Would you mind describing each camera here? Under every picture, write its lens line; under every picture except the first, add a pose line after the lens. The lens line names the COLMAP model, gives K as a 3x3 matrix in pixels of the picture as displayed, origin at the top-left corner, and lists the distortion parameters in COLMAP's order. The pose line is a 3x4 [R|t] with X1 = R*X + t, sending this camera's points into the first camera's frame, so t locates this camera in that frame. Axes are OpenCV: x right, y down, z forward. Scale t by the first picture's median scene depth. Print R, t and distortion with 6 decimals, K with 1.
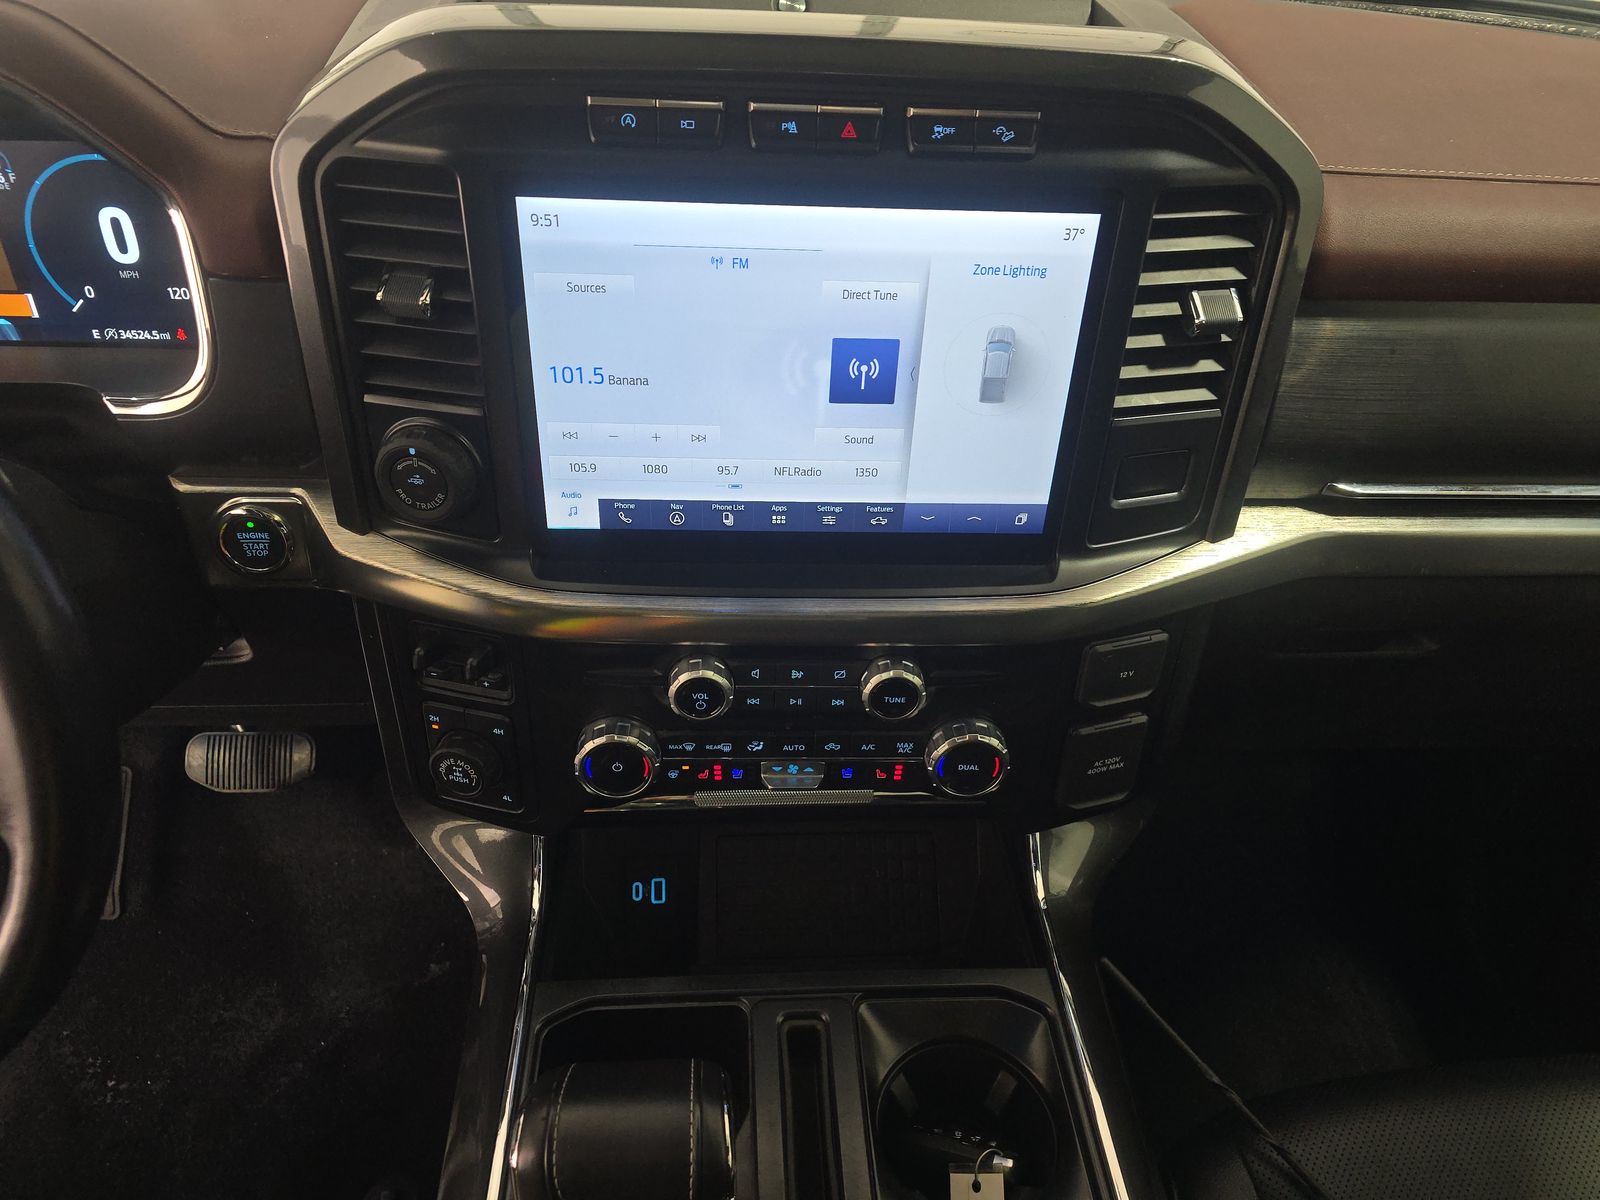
lens RADIAL K [[1055.6, 0, 800.0], [0, 1055.6, 600.0], [0, 0, 1]] dist [0.054448, -0.053493]
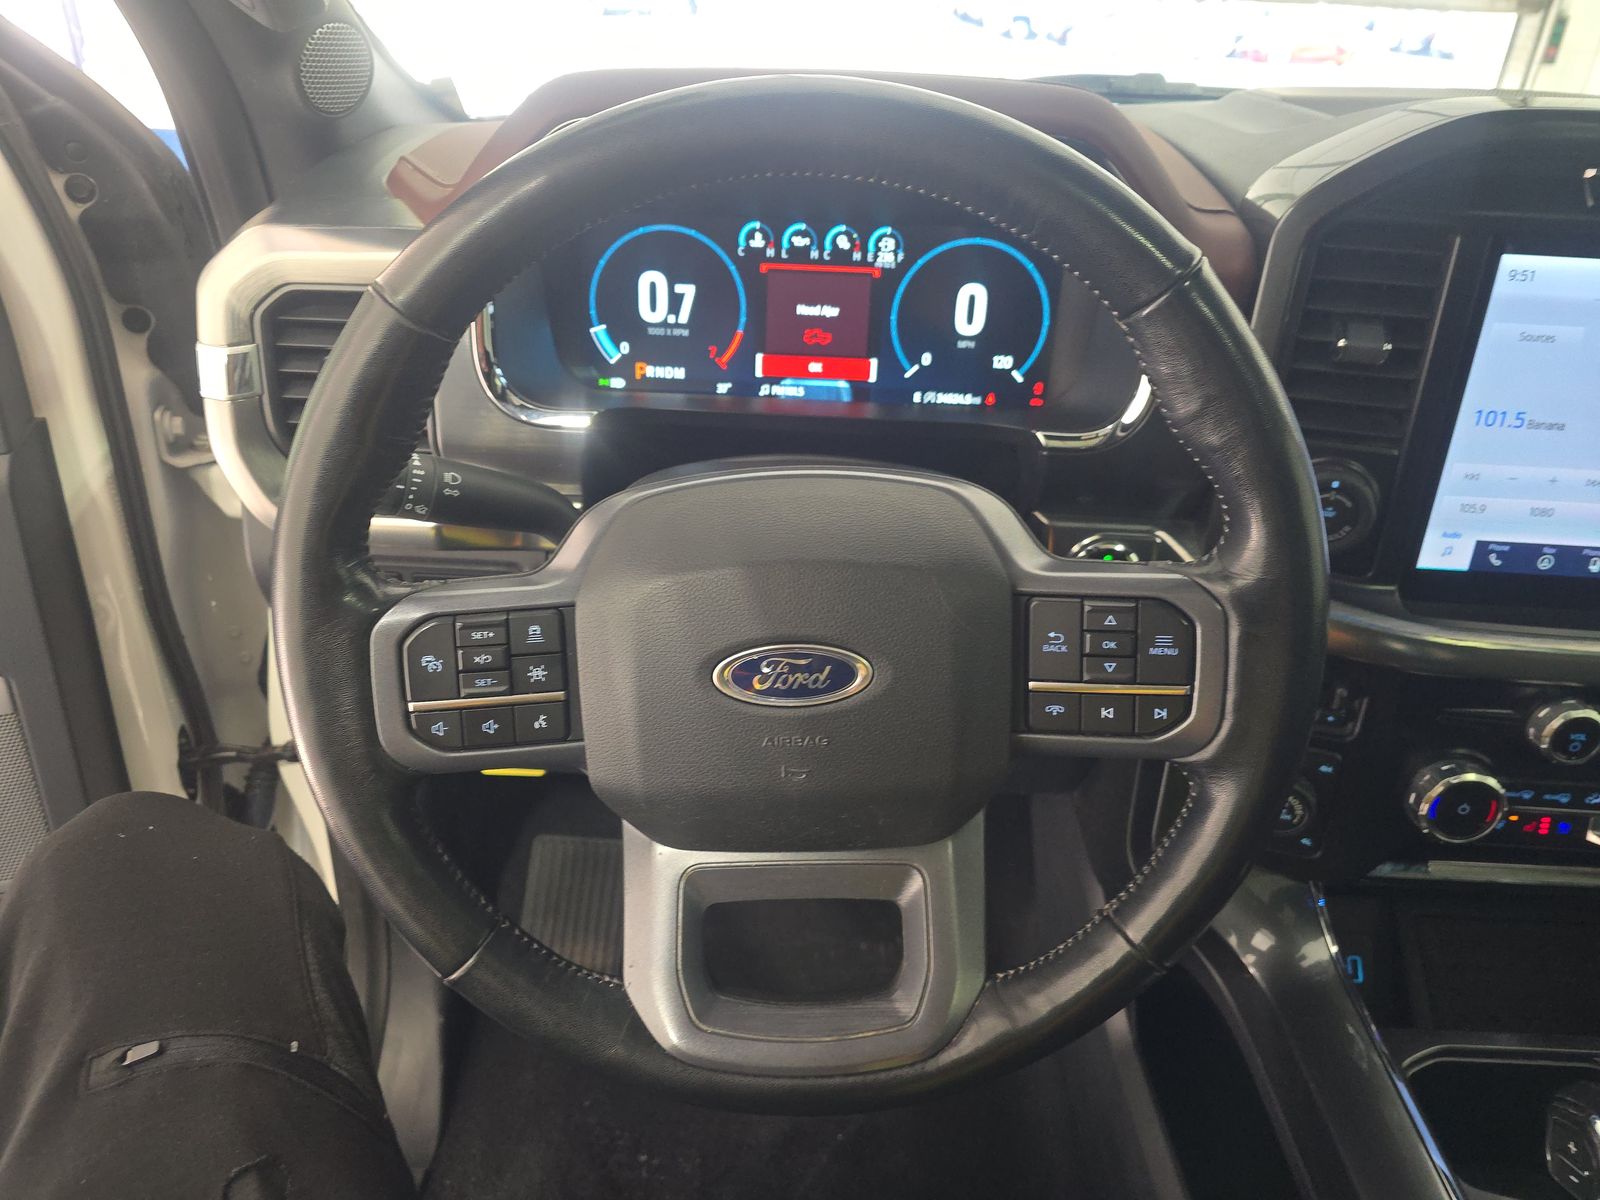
lens RADIAL K [[1063.1, 0, 800.0], [0, 1063.1, 600.0], [0, 0, 1]] dist [0.008541, -0.001991]
pose [[0.995388, 0.039387, -0.087470, -0.756015], [-0.053538, 0.984696, -0.165851, 0.172671], [0.079599, 0.169769, 0.982264, -0.081302]]
